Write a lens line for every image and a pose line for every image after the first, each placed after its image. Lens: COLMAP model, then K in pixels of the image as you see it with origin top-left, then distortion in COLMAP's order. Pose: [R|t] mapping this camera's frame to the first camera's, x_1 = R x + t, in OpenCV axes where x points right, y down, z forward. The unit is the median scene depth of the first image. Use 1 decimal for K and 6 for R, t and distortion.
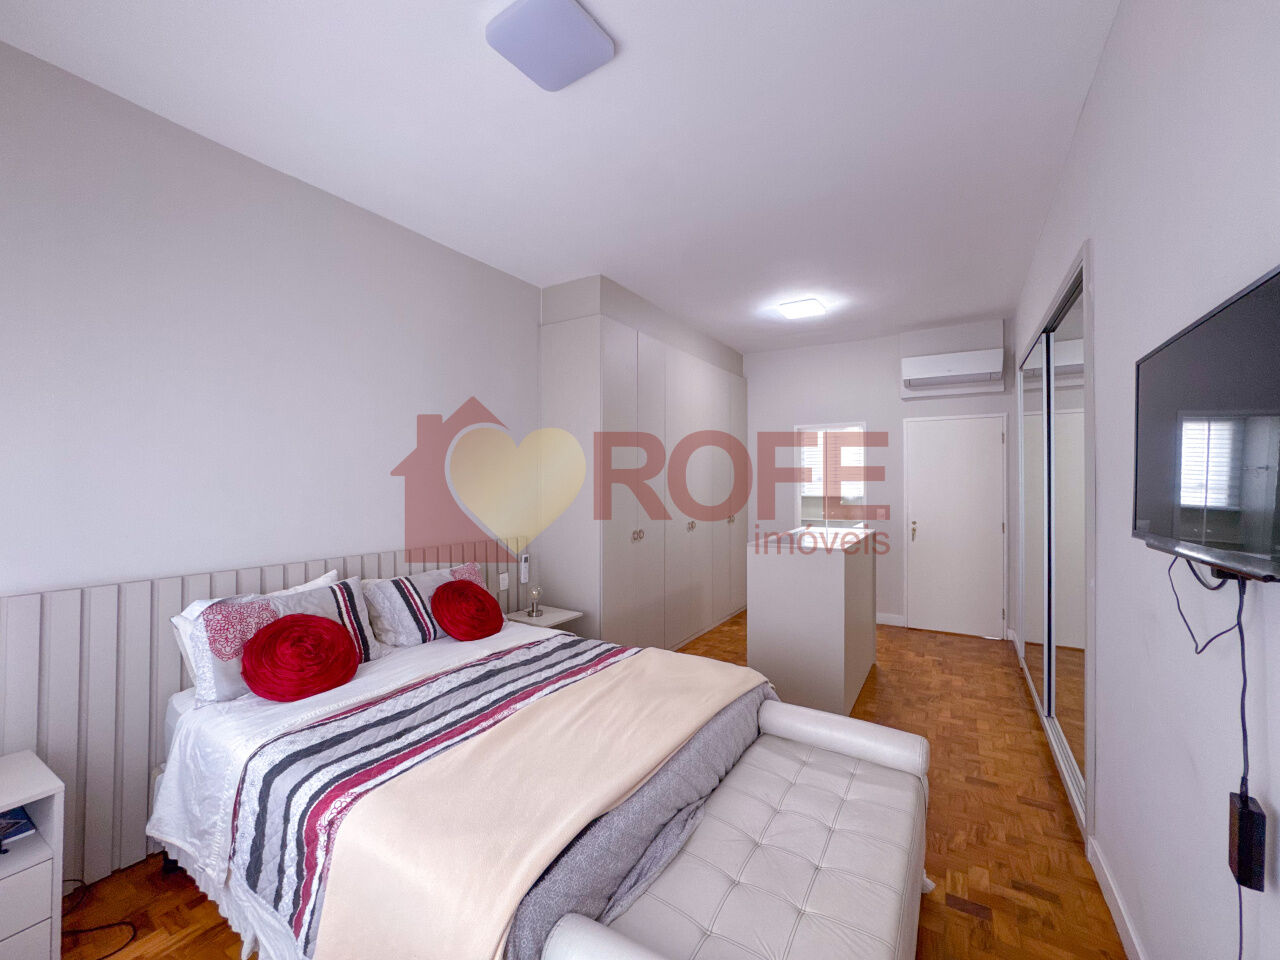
lens RADIAL K [[523.8, 0, 638.3], [0, 523.8, 476.9], [0, 0, 1]] dist [-0.041268, 0.018645]
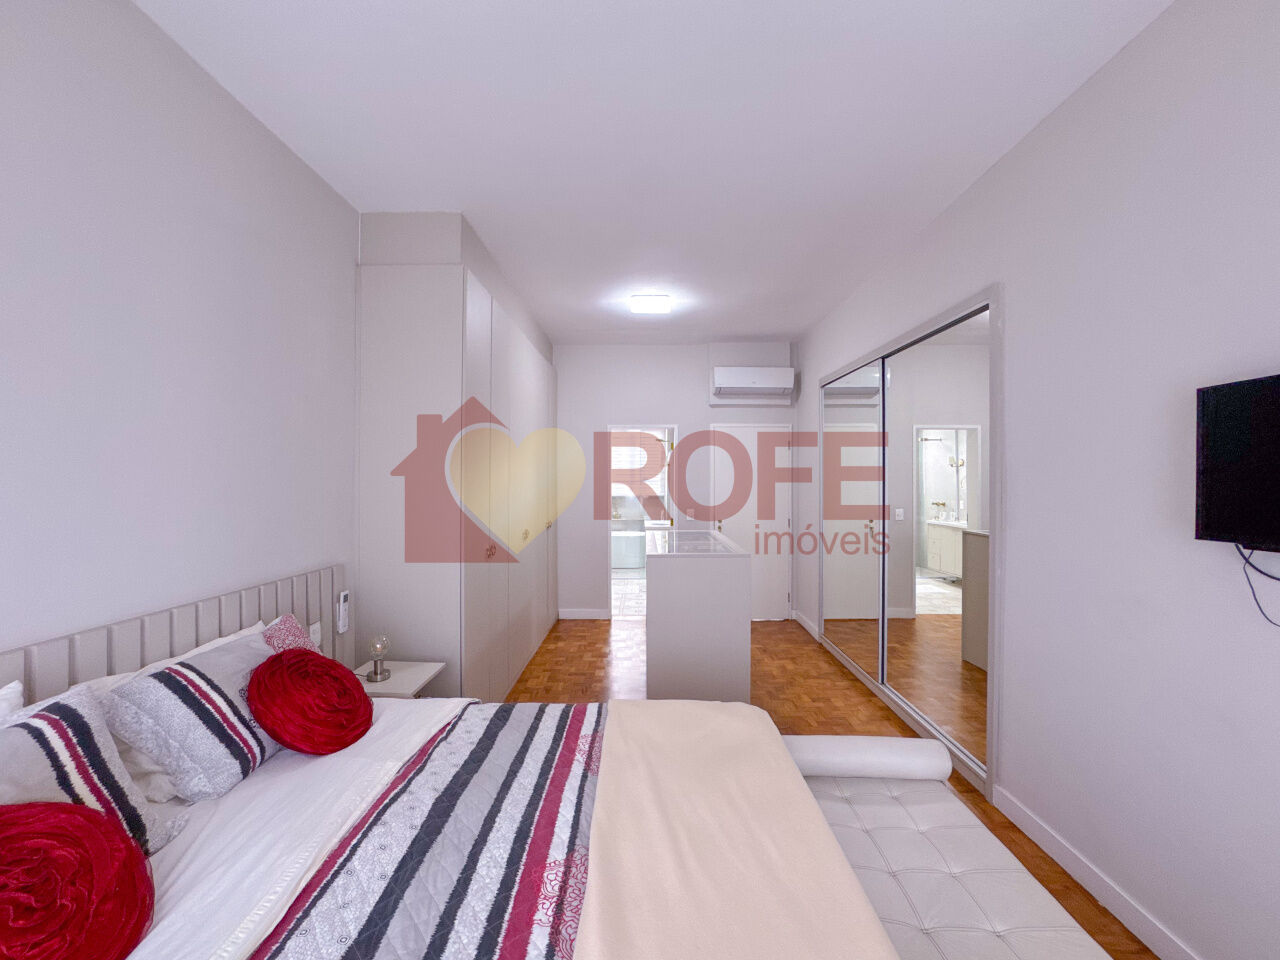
lens RADIAL K [[523.8, 0, 638.3], [0, 523.8, 476.9], [0, 0, 1]] dist [-0.041268, 0.018645]
pose [[0.855704, 0.005827, 0.517434, -0.391563], [-0.007802, 0.999968, 0.001642, -0.009682], [-0.517408, -0.005443, 0.855722, 0.356999]]
